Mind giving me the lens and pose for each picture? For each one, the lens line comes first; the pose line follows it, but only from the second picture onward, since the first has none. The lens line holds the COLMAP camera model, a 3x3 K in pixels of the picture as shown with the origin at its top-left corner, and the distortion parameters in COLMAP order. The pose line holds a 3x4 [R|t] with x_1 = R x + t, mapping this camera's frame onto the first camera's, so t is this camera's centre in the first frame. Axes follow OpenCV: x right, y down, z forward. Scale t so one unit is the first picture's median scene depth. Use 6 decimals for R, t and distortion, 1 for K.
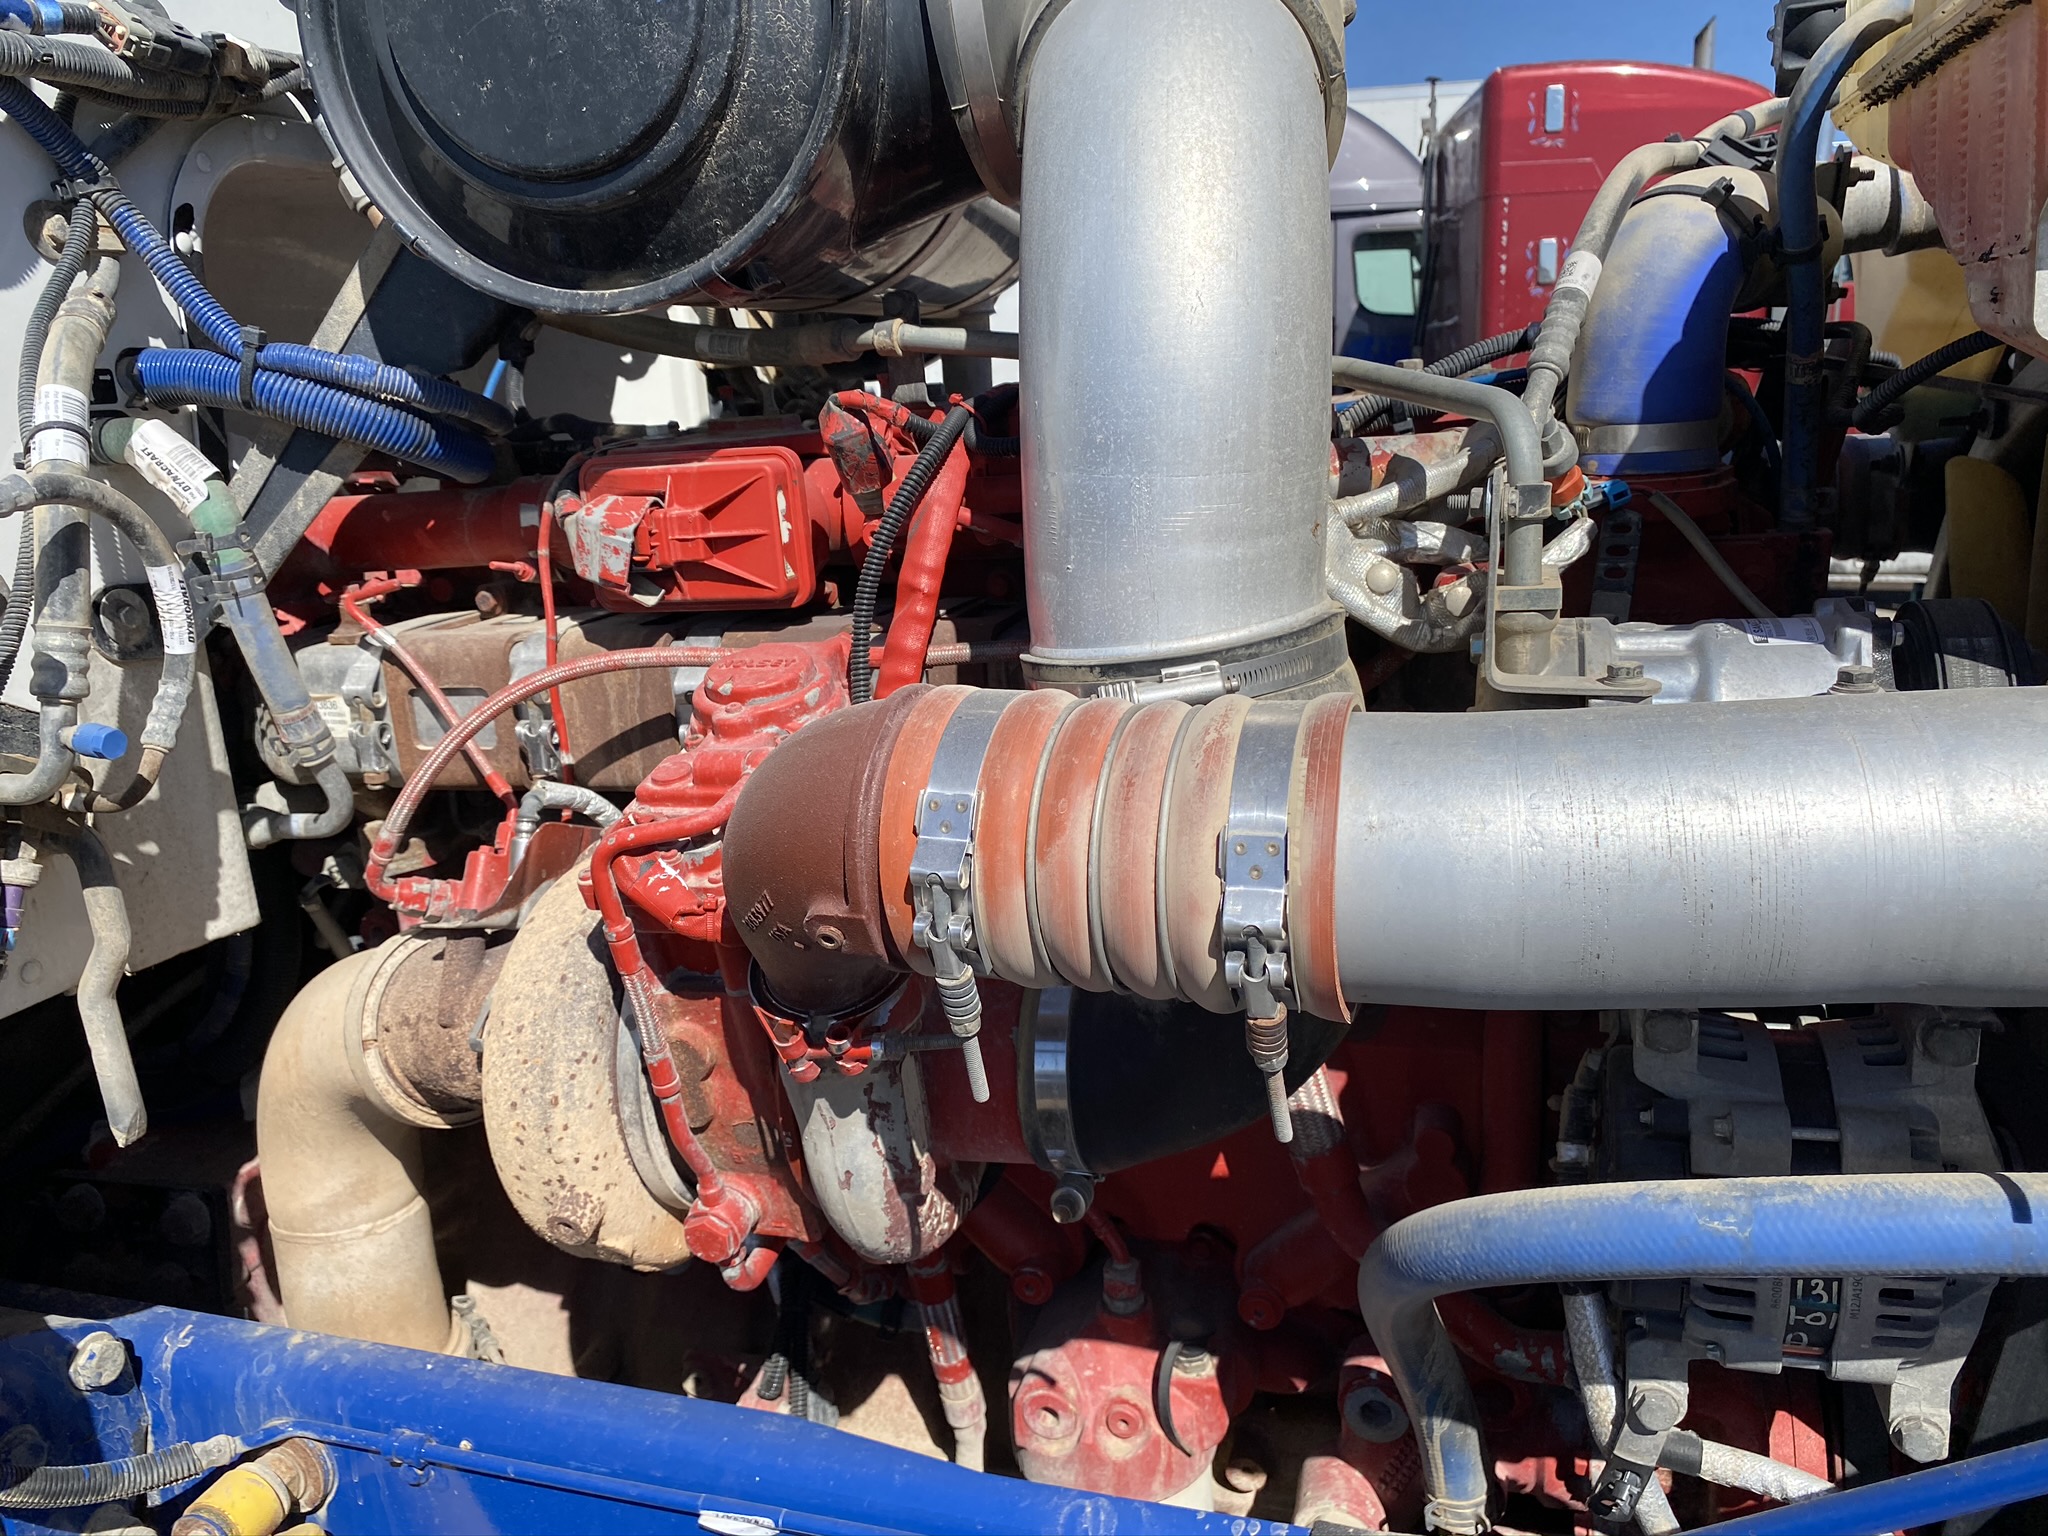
lens RADIAL K [[1571.4, 0, 1024.0], [0, 1571.4, 768.0], [0, 0, 1]] dist [0.015171, -0.009753]
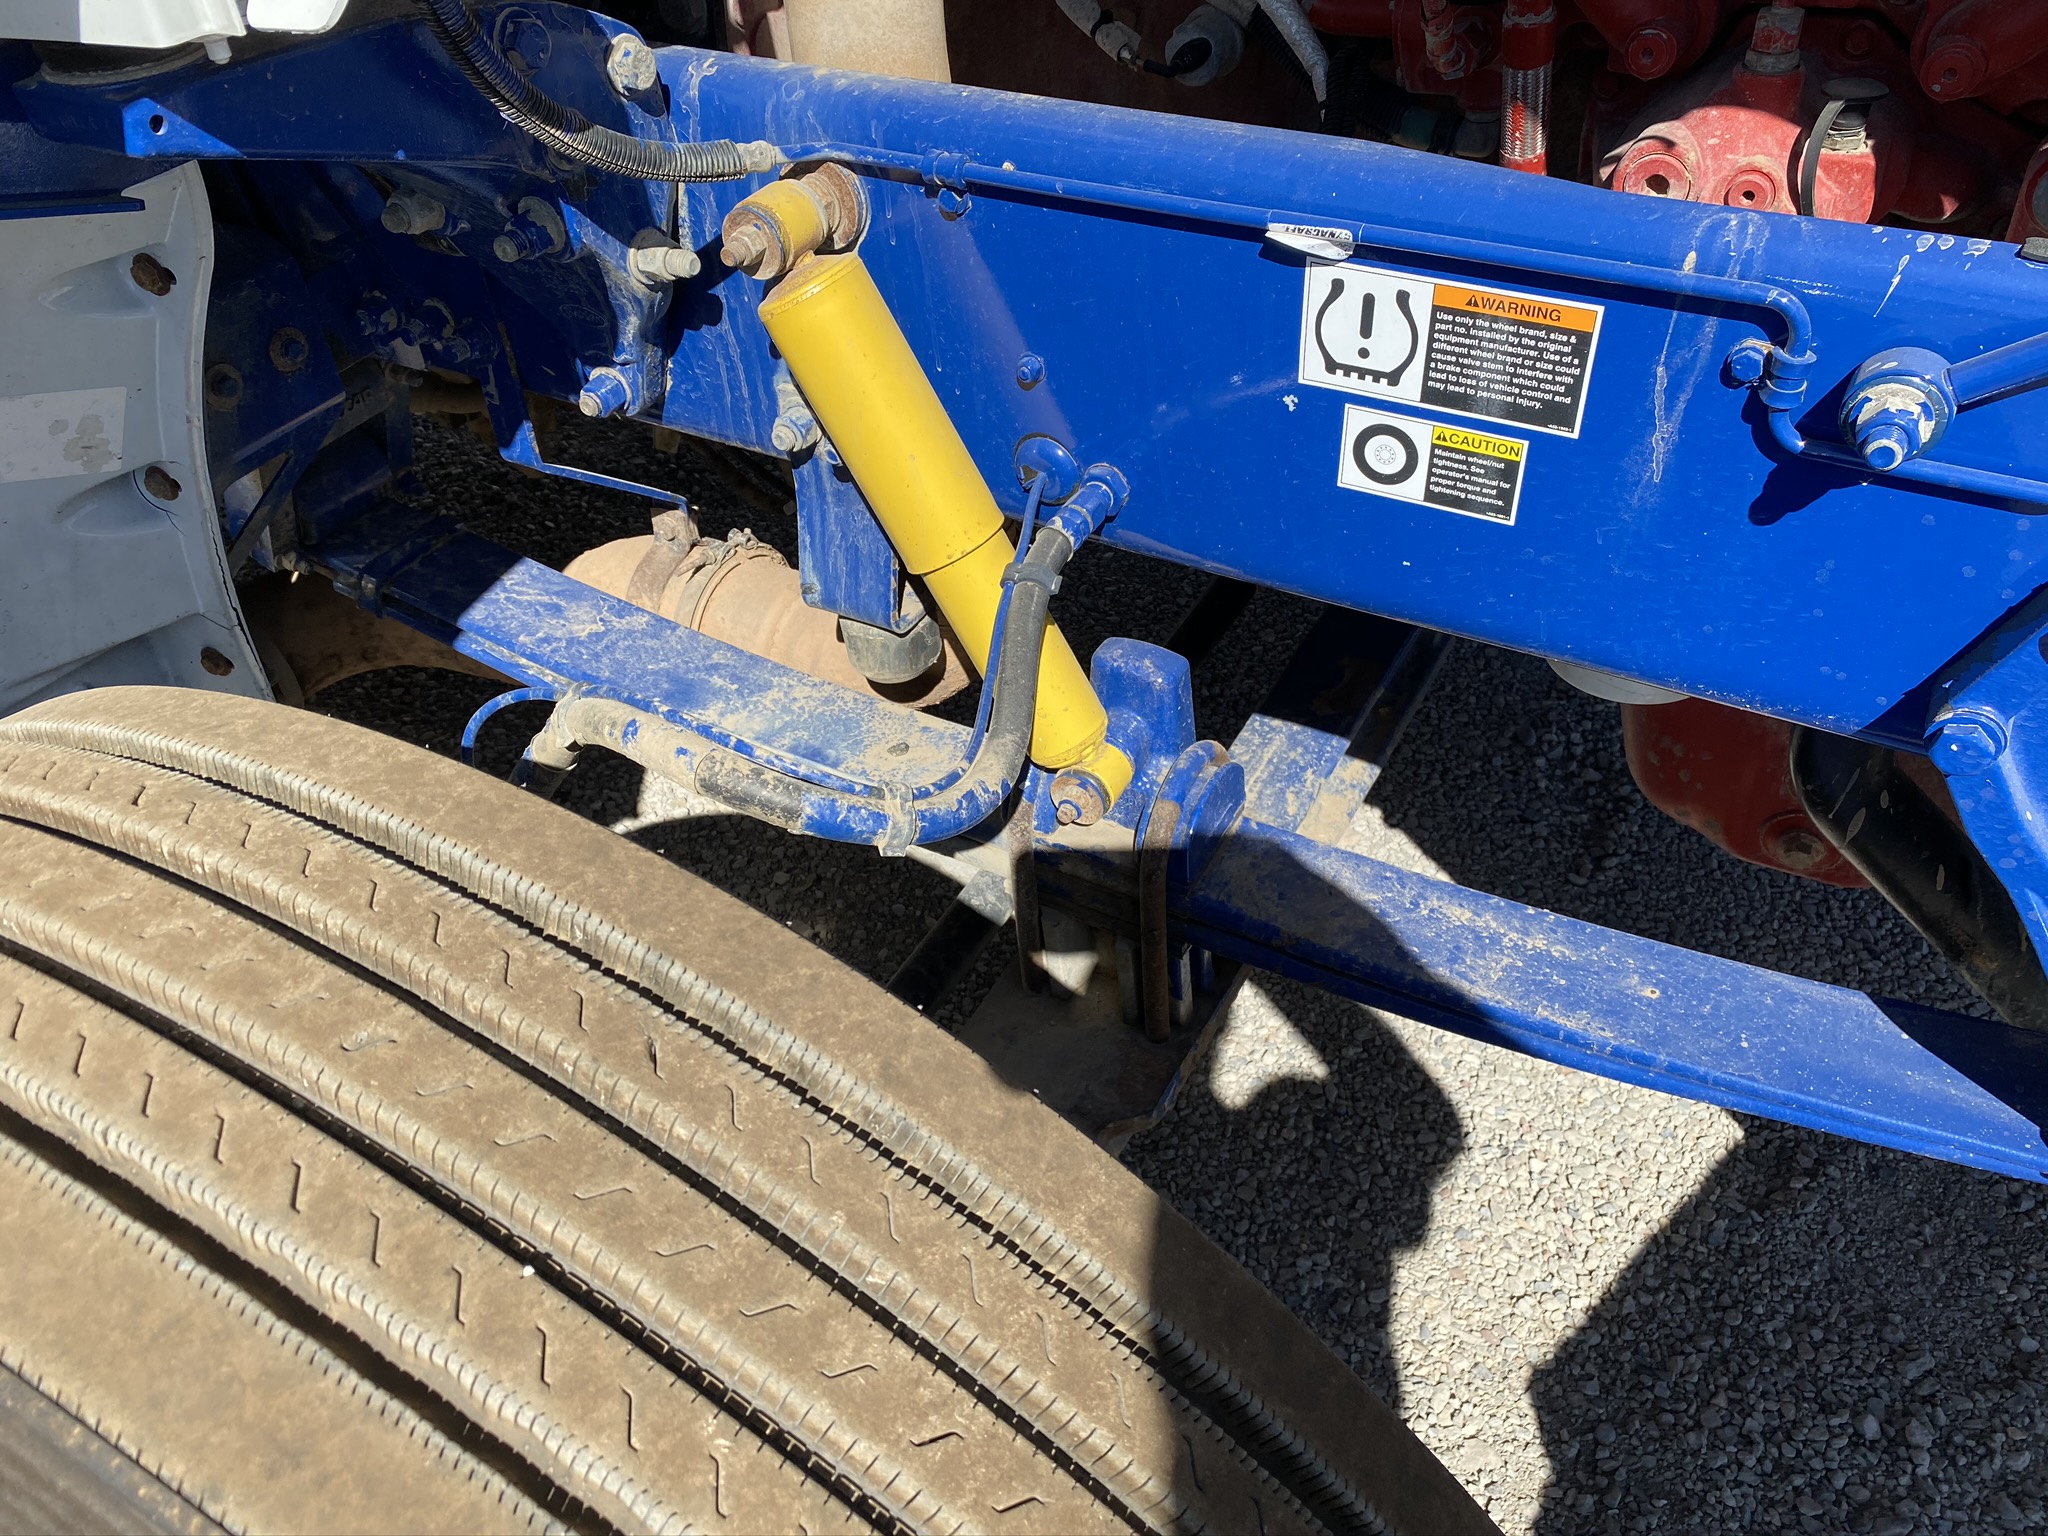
lens RADIAL K [[1571.4, 0, 1024.0], [0, 1571.4, 768.0], [0, 0, 1]] dist [0.015171, -0.009753]
pose [[0.977624, 0.126018, -0.168436, -0.137726], [-0.040119, 0.897703, 0.438770, 0.328770], [0.206499, -0.422194, 0.882672, 0.022294]]
